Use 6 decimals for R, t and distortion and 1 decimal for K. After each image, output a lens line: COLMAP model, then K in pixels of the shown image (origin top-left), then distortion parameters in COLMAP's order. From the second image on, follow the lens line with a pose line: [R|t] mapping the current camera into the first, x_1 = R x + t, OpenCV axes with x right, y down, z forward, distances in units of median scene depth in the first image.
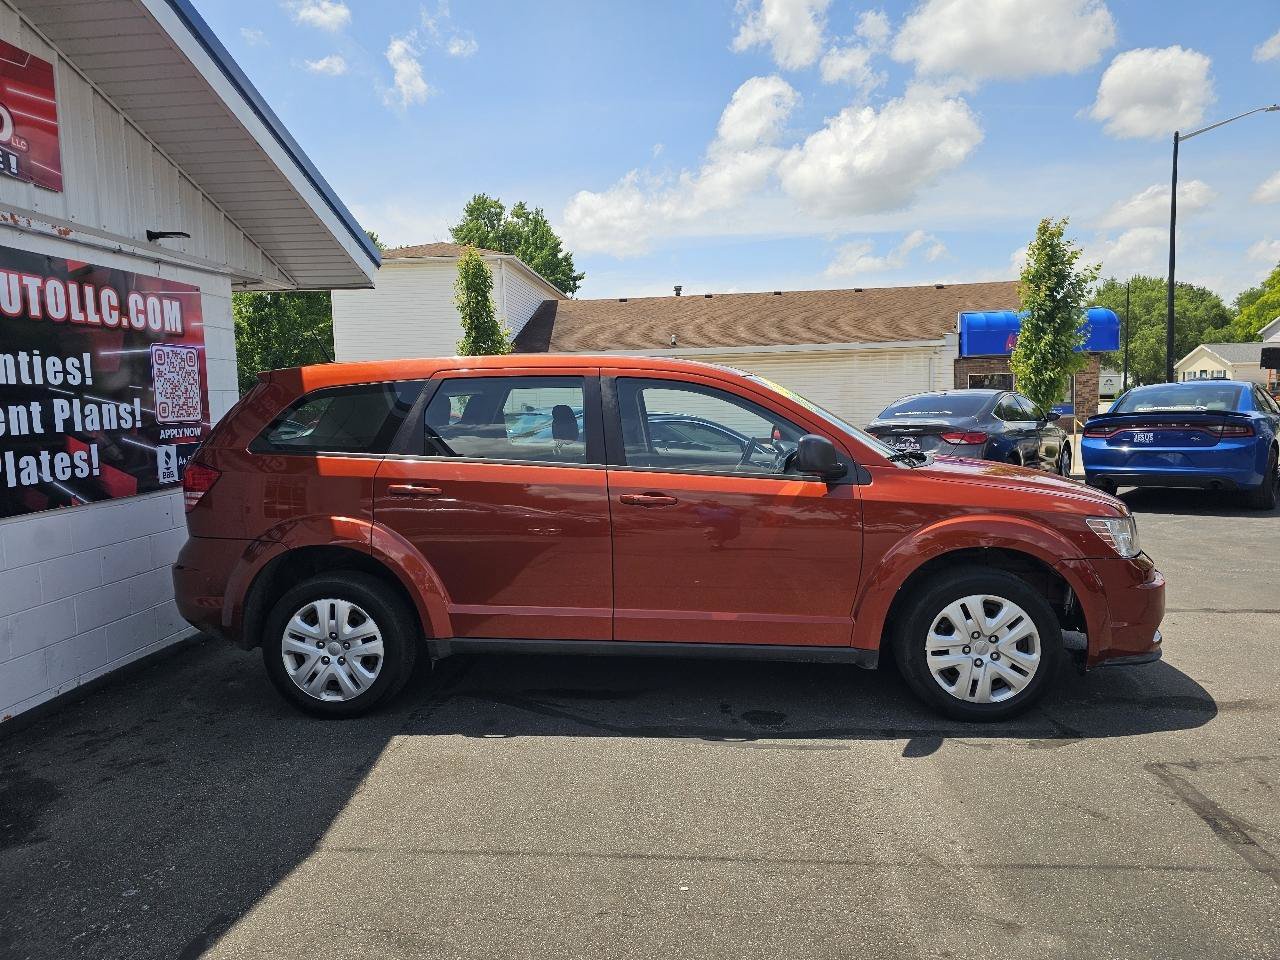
lens RADIAL K [[863.0, 0, 636.4], [0, 863.0, 470.4], [0, 0, 1]] dist [0.068115, -0.057907]
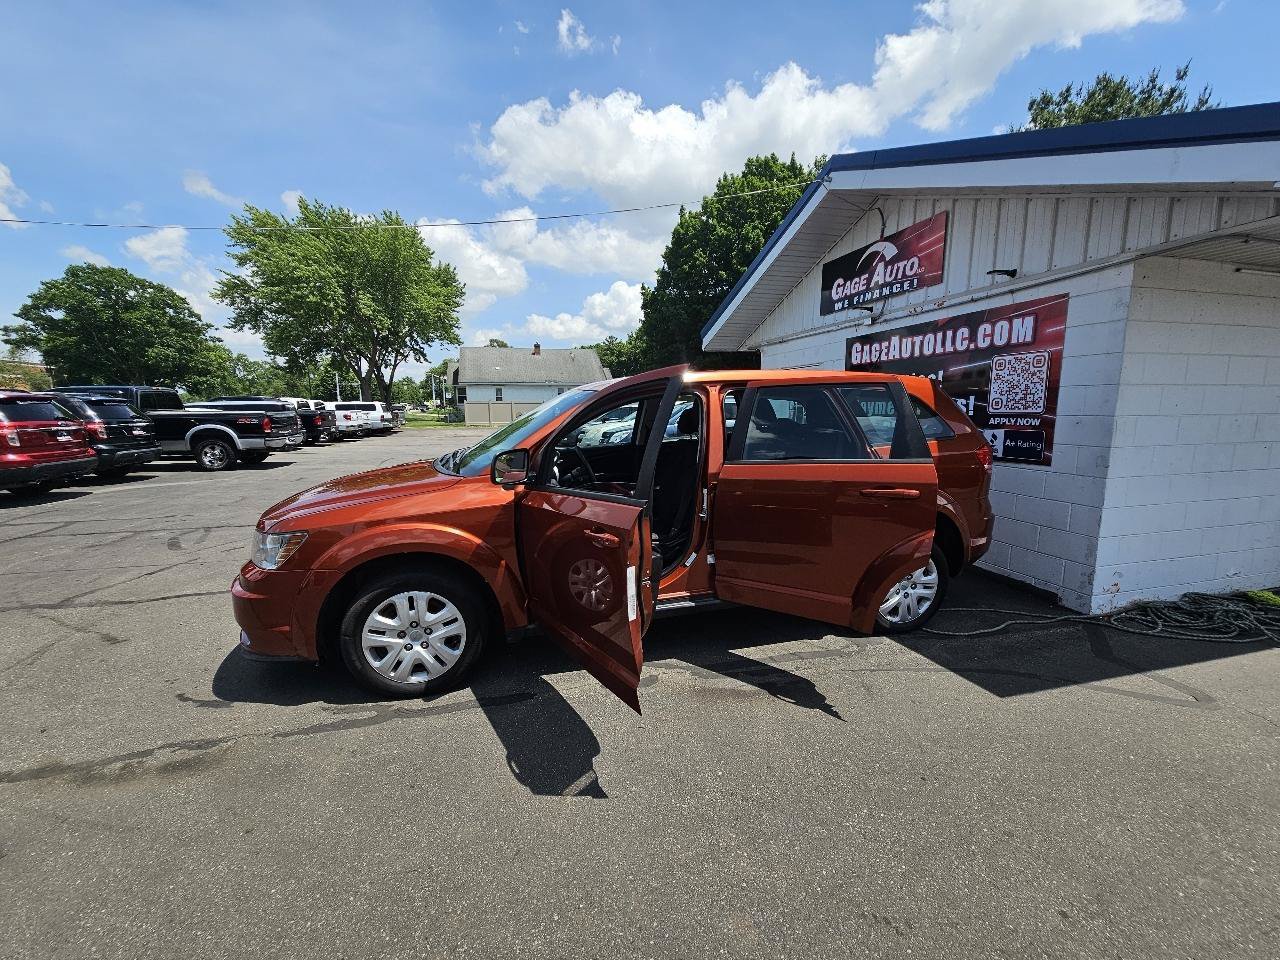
lens RADIAL K [[522.0, 0, 644.3], [0, 522.0, 483.5], [0, 0, 1]] dist [-0.000243, 0.000442]
pose [[-0.939082, 0.083397, -0.333423, 0.293262], [0.003989, 0.972693, 0.232060, -0.151400], [0.343671, 0.216593, -0.913771, 1.720170]]
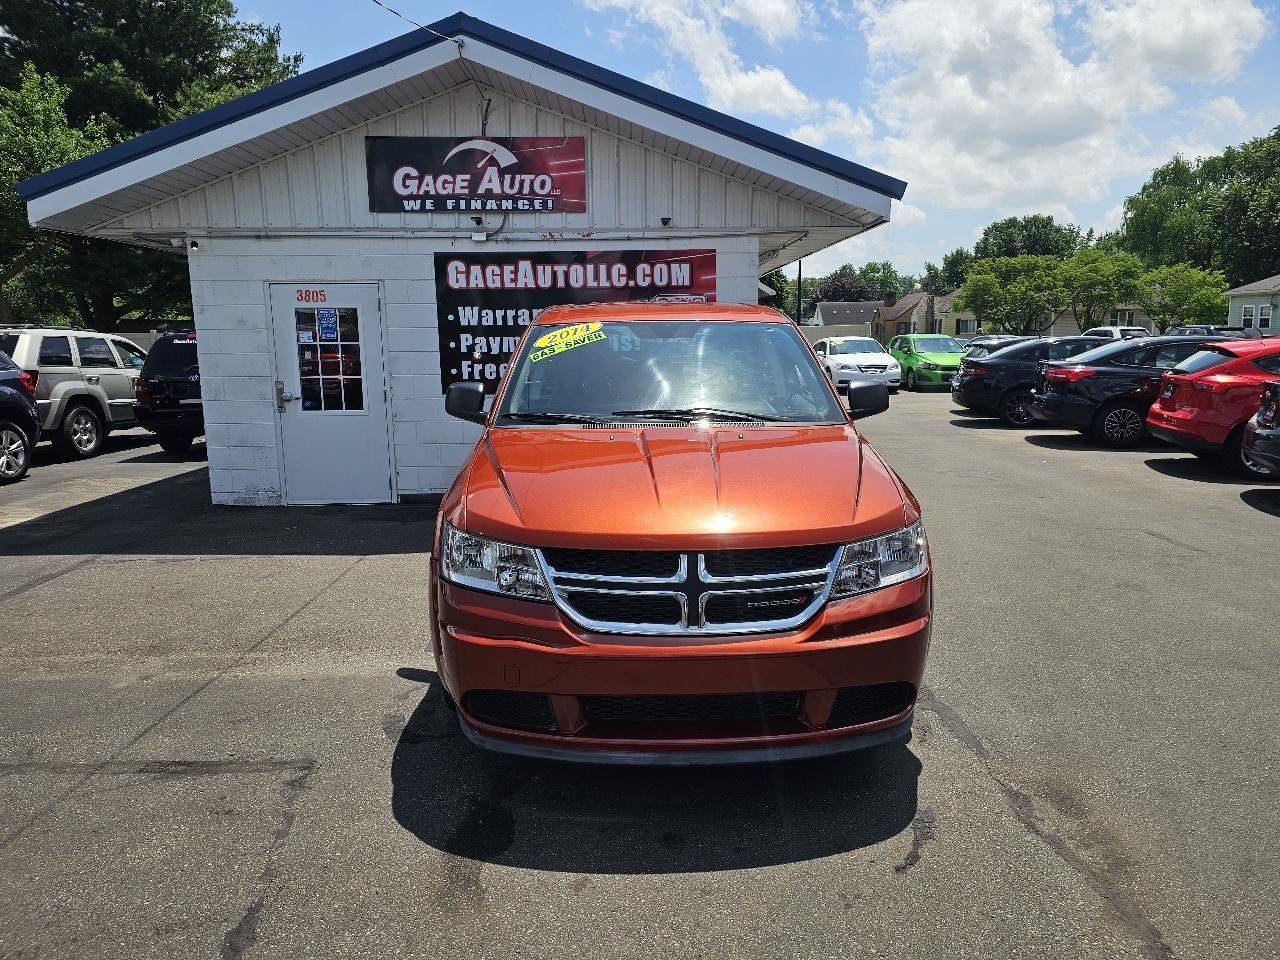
lens RADIAL K [[840.6, 0, 652.2], [0, 840.6, 477.2], [0, 0, 1]] dist [0.075966, -0.083027]
pose [[0.131535, 0.189005, -0.973127, 1.017265], [-0.072696, 0.980852, 0.180679, -0.103825], [0.988642, 0.046977, 0.142756, 0.843818]]
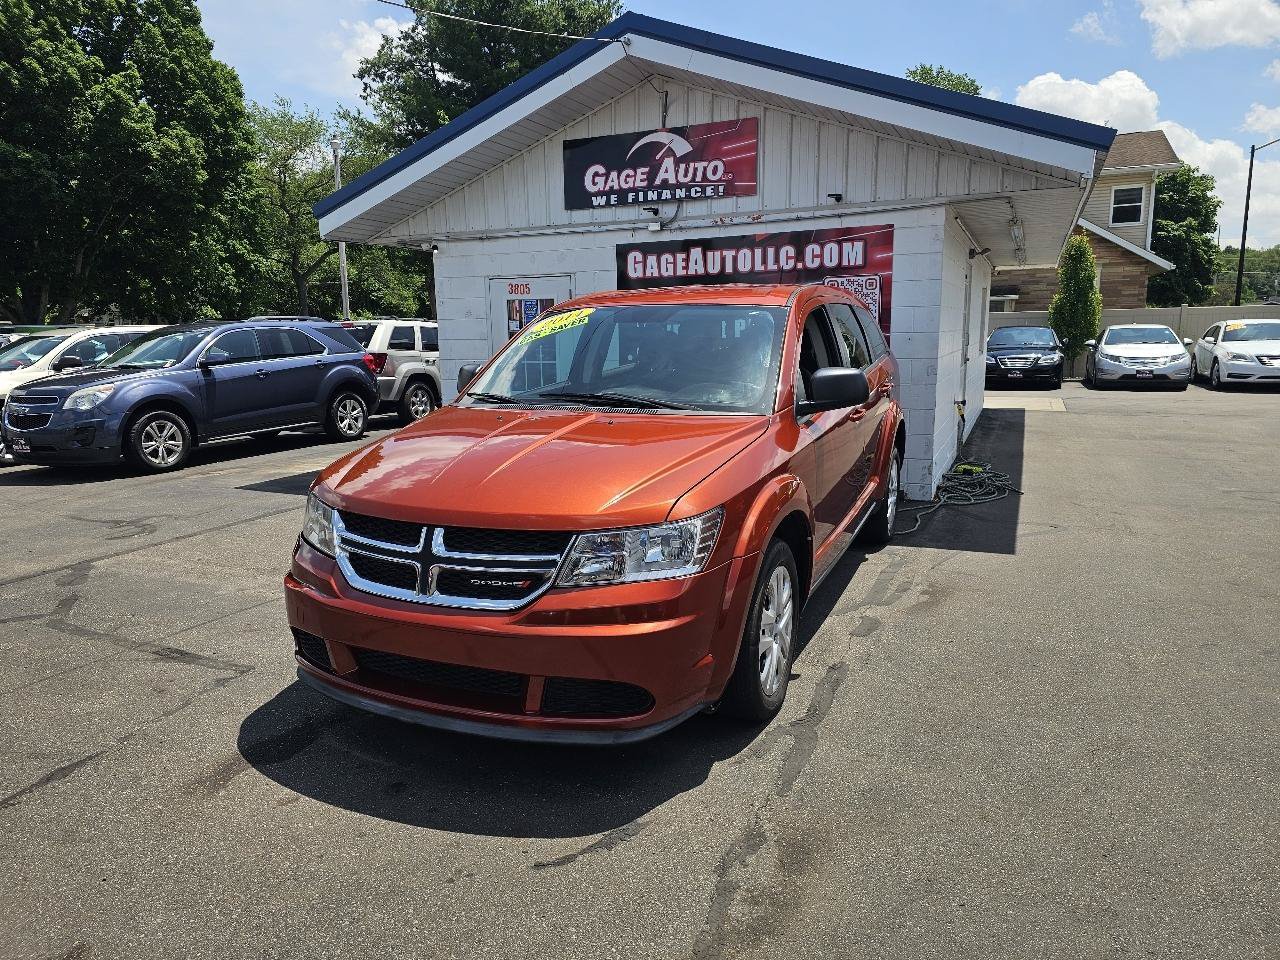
lens RADIAL K [[851.4, 0, 640.0], [0, 851.4, 480.0], [0, 0, 1]] dist [0.065137, -0.052760]
pose [[-0.327493, 0.196513, -0.924192, 0.986816], [-0.051791, 0.972929, 0.225228, -0.128923], [0.943433, 0.121626, -0.308449, 1.262502]]
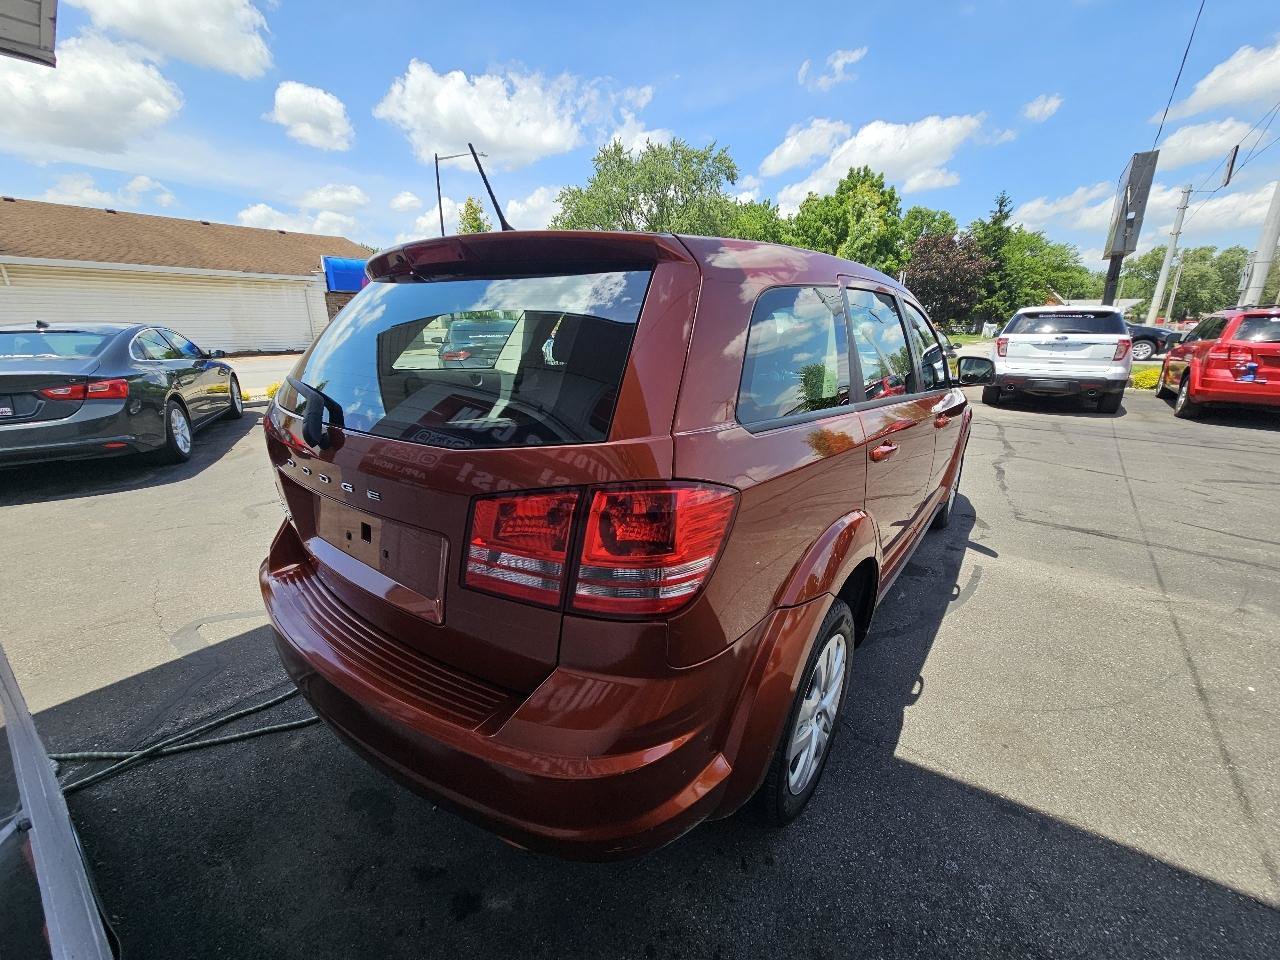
lens RADIAL K [[516.8, 0, 640.0], [0, 516.8, 480.0], [0, 0, 1]] dist [0.001332, 0.000195]
pose [[0.524183, -0.223817, 0.821668, -0.599886], [0.047093, 0.970987, 0.234448, -0.056387], [-0.850302, -0.084199, 0.519515, 0.790246]]
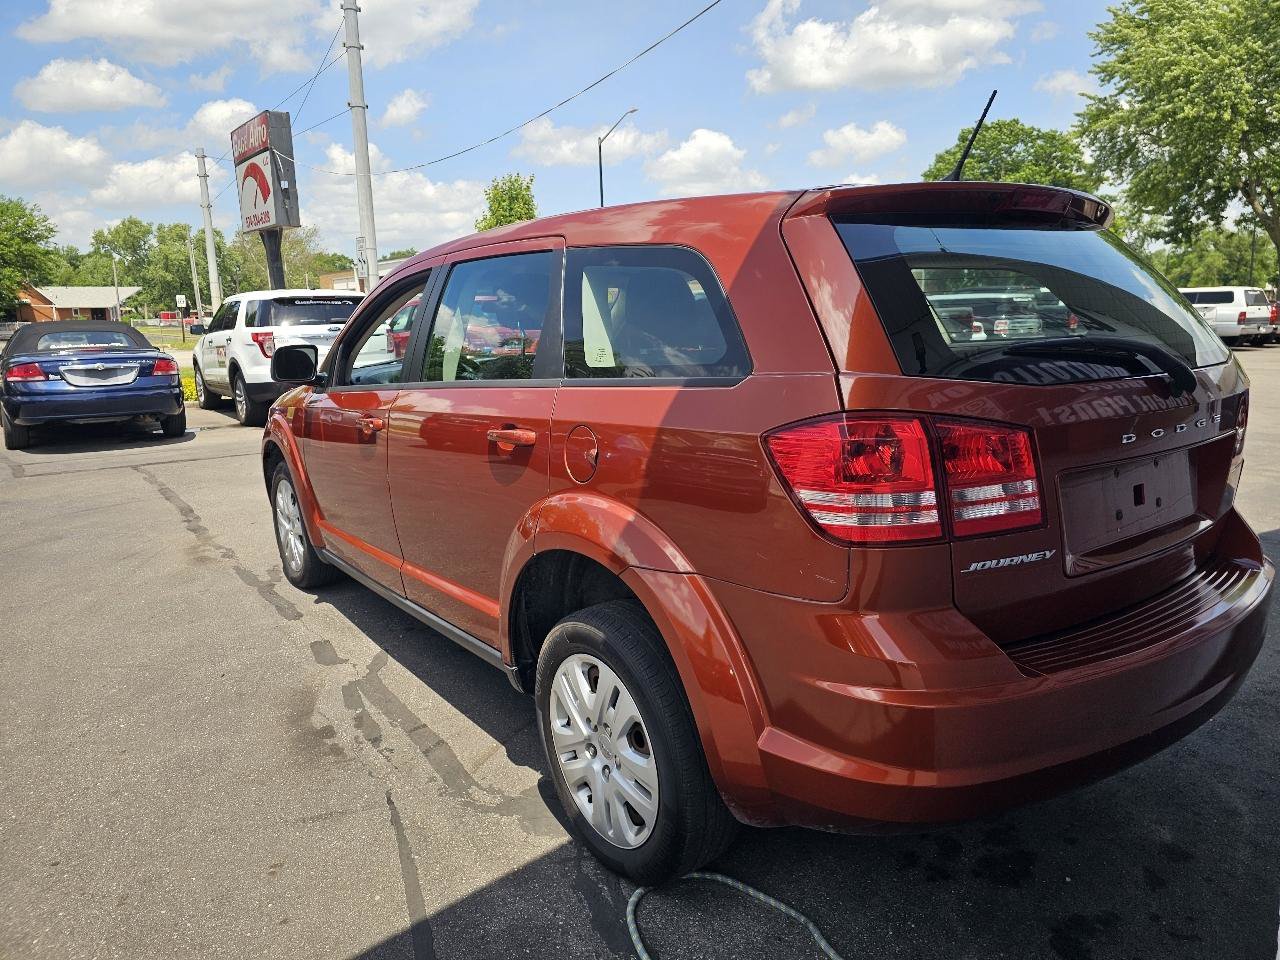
lens RADIAL K [[863.0, 0, 636.4], [0, 863.0, 470.4], [0, 0, 1]] dist [0.068115, -0.057907]
pose [[-0.657282, -0.096439, 0.747449, -0.610771], [0.096468, 0.972854, 0.210352, -0.090165], [-0.747445, 0.210366, -0.630136, 1.472546]]
